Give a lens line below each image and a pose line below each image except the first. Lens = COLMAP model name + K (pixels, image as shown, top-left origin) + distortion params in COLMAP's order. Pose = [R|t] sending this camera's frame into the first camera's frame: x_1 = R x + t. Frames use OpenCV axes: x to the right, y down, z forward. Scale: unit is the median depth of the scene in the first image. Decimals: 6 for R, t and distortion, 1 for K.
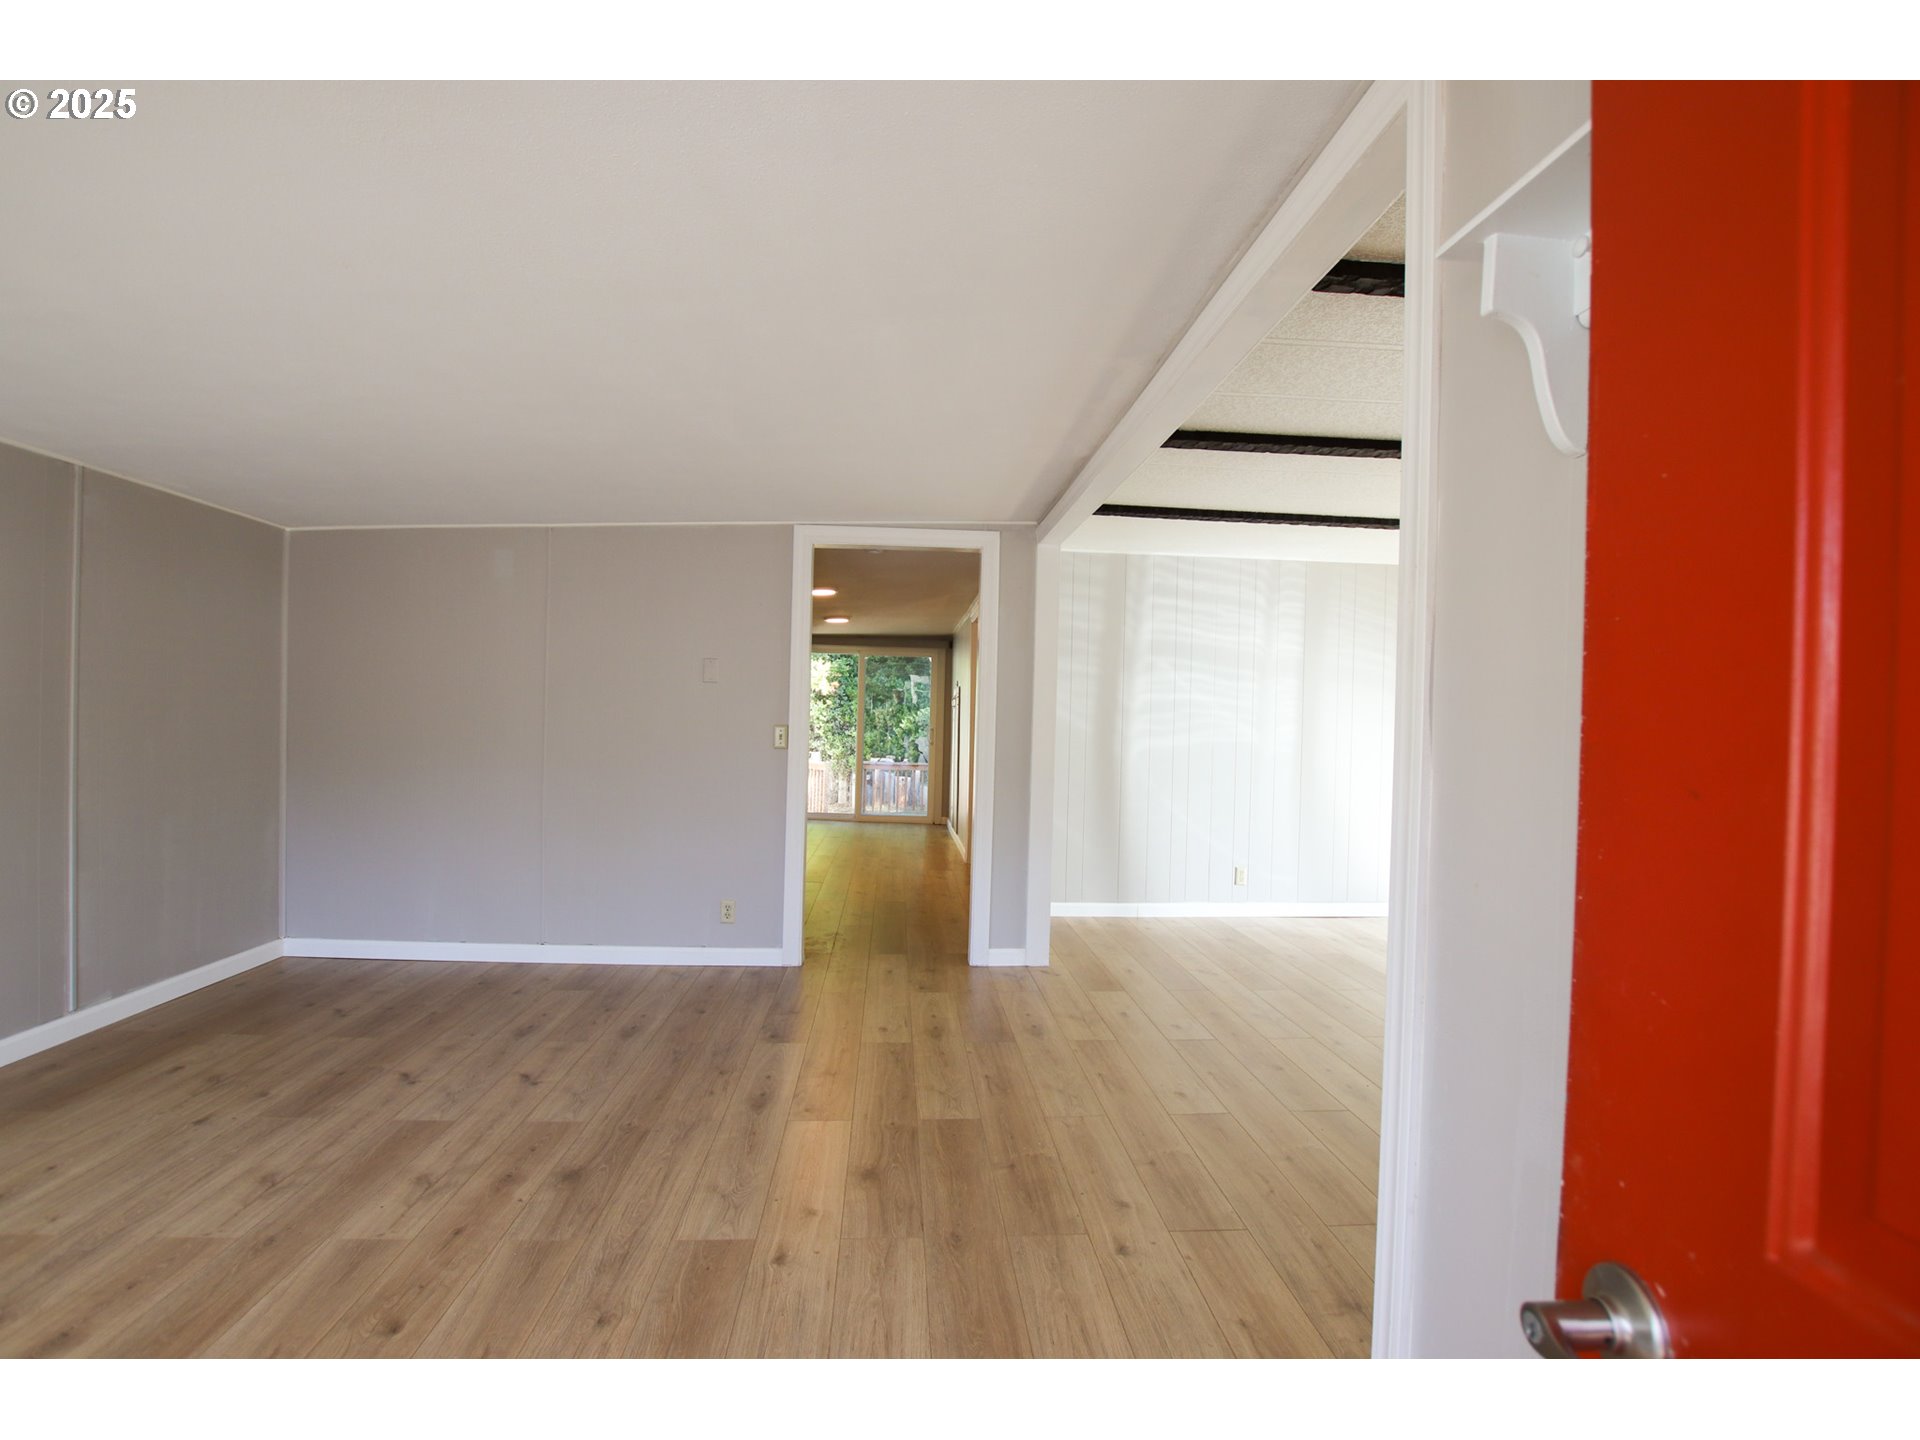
lens RADIAL K [[1410.5, 0, 960.0], [0, 1410.5, 720.0], [0, 0, 1]] dist [0.001659, -0.001966]
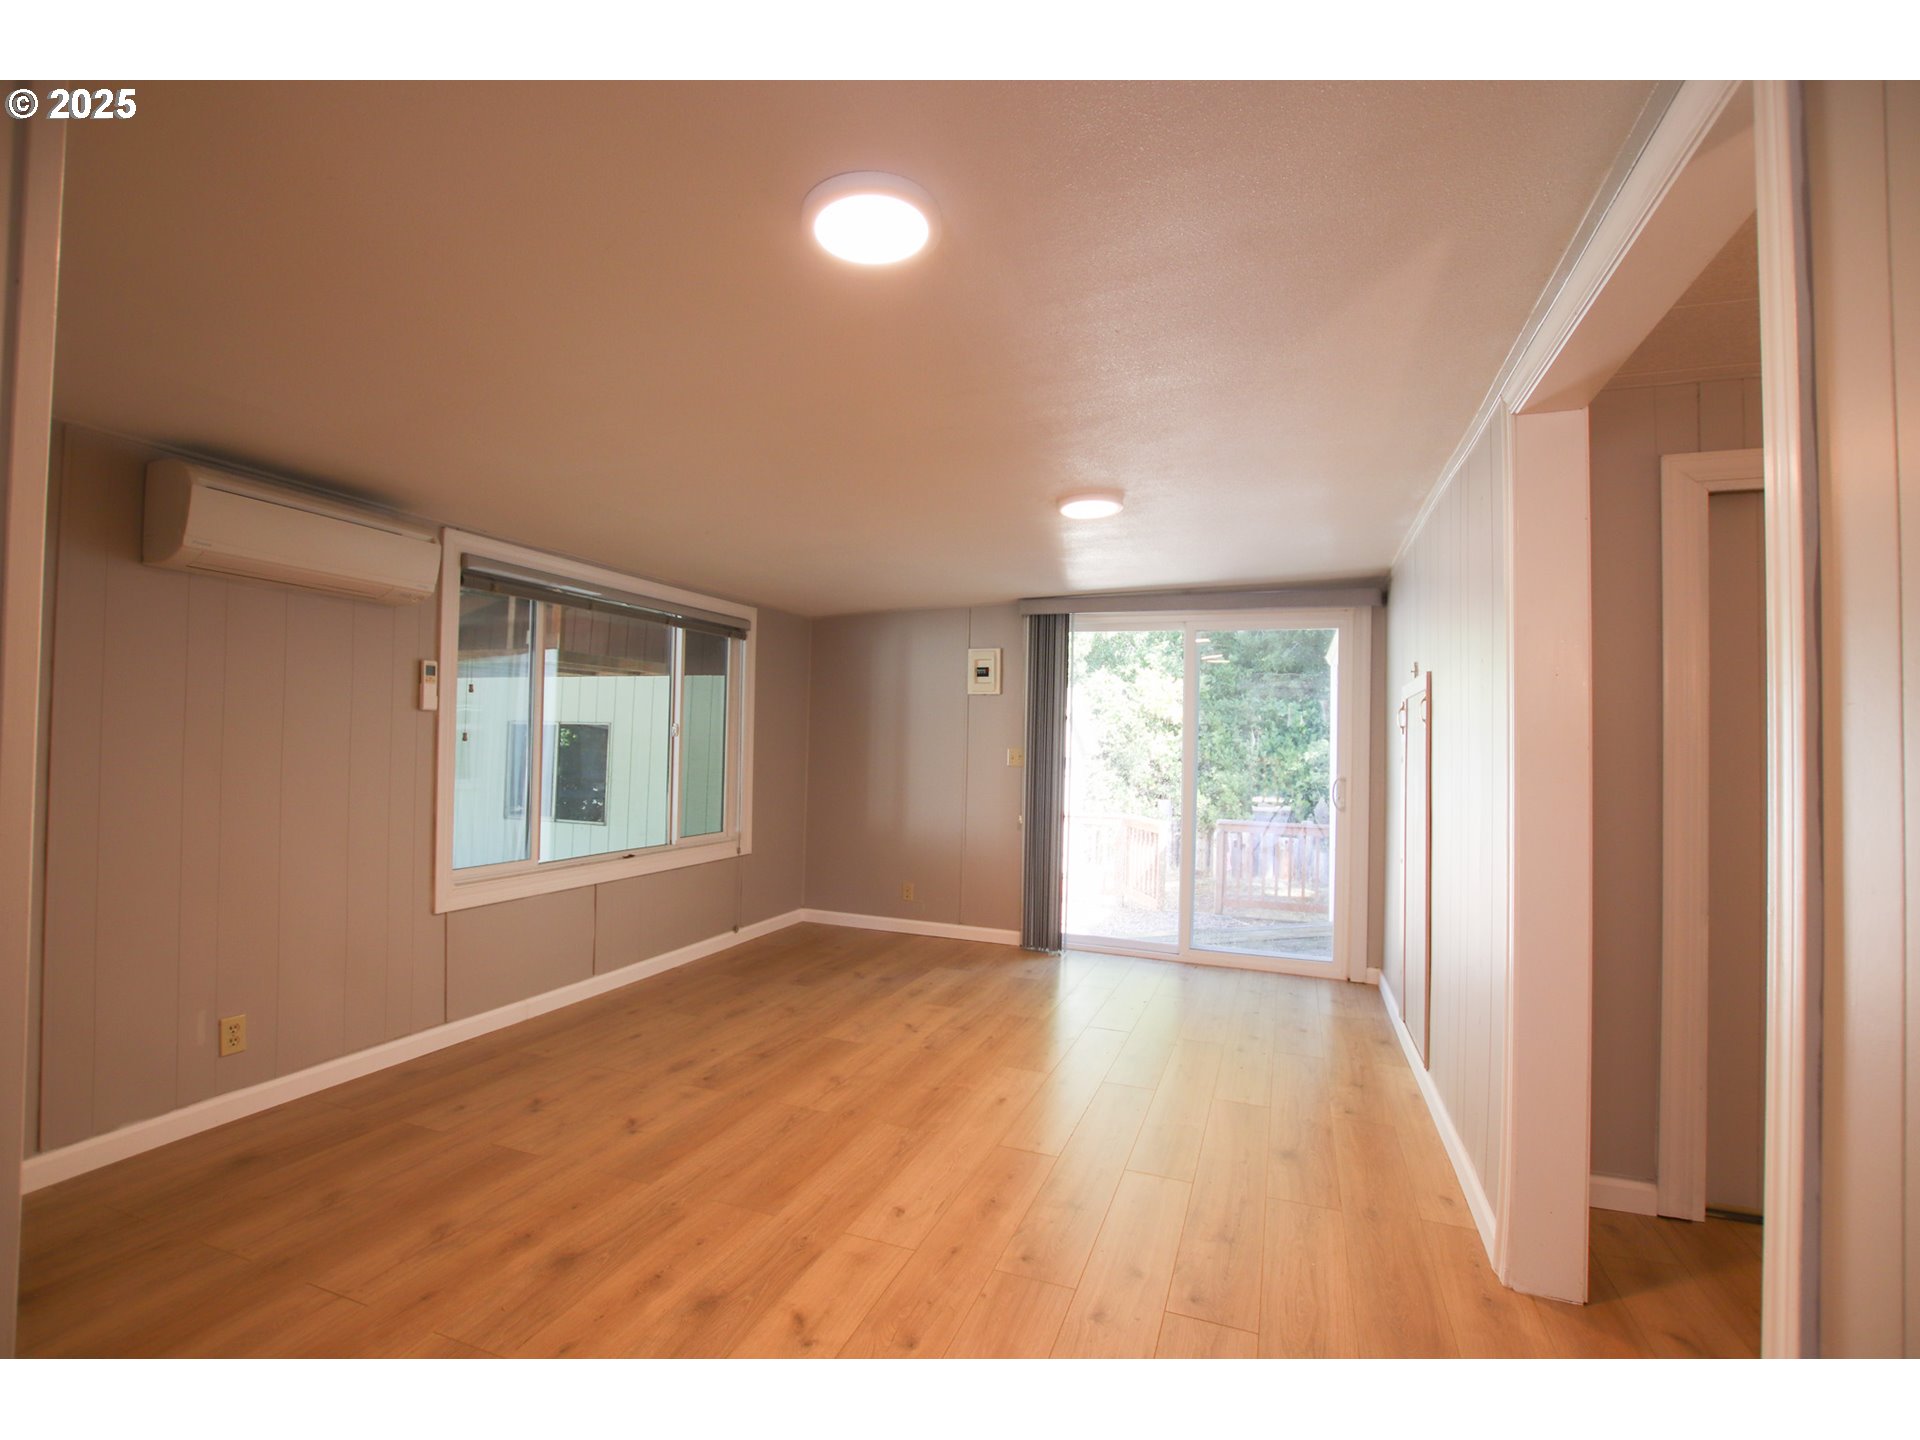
lens RADIAL K [[894.9, 0, 954.9], [0, 894.9, 724.4], [0, 0, 1]] dist [-0.020533, 0.001889]
pose [[0.909023, -0.018049, -0.416355, -0.011243], [0.005703, 0.999507, -0.030877, -0.002537], [0.416707, 0.025694, 0.908678, 0.574684]]
